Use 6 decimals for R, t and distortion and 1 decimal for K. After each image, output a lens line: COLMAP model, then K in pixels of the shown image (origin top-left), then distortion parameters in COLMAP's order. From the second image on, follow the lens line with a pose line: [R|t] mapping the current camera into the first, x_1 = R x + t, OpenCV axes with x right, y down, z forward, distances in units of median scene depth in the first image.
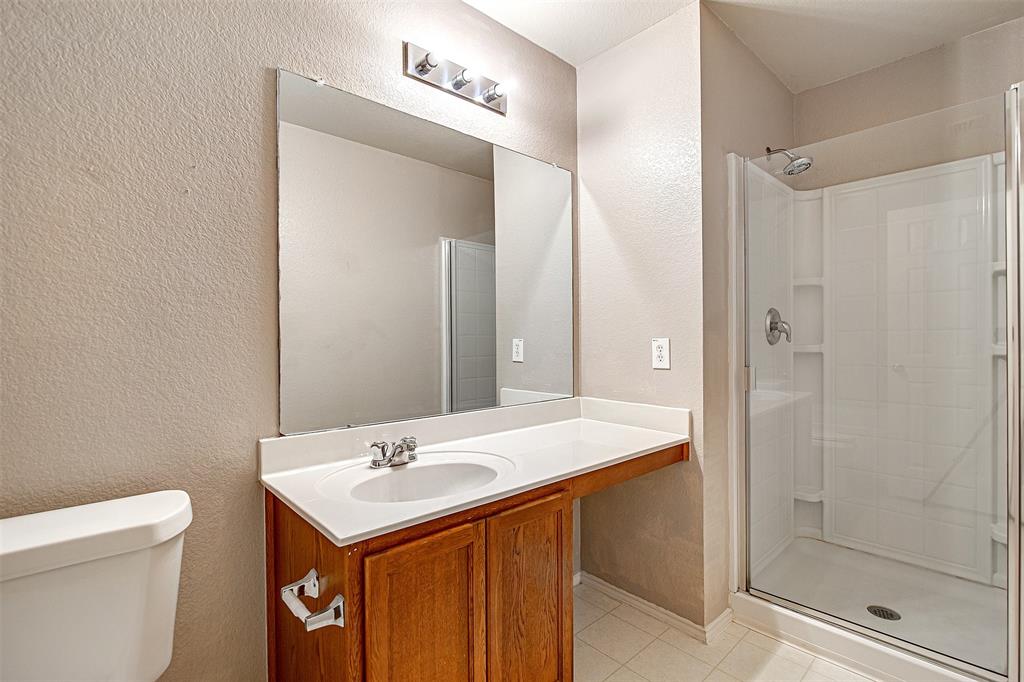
lens RADIAL K [[470.5, 0, 512.0], [0, 470.5, 341.0], [0, 0, 1]] dist [-0.010710, -0.000024]
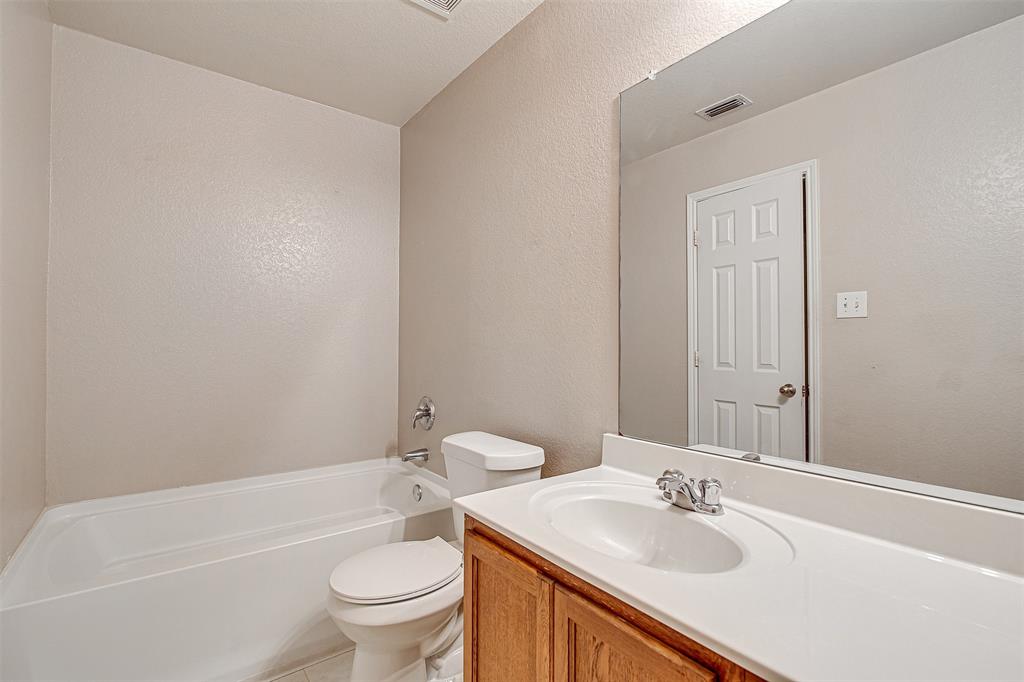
lens RADIAL K [[470.5, 0, 512.0], [0, 470.5, 341.0], [0, 0, 1]] dist [-0.010710, -0.000024]
pose [[-0.092903, -0.004947, -0.995663, 0.667499], [-0.006431, 0.999970, -0.004368, -0.005287], [0.995654, 0.005998, -0.092932, 0.953176]]
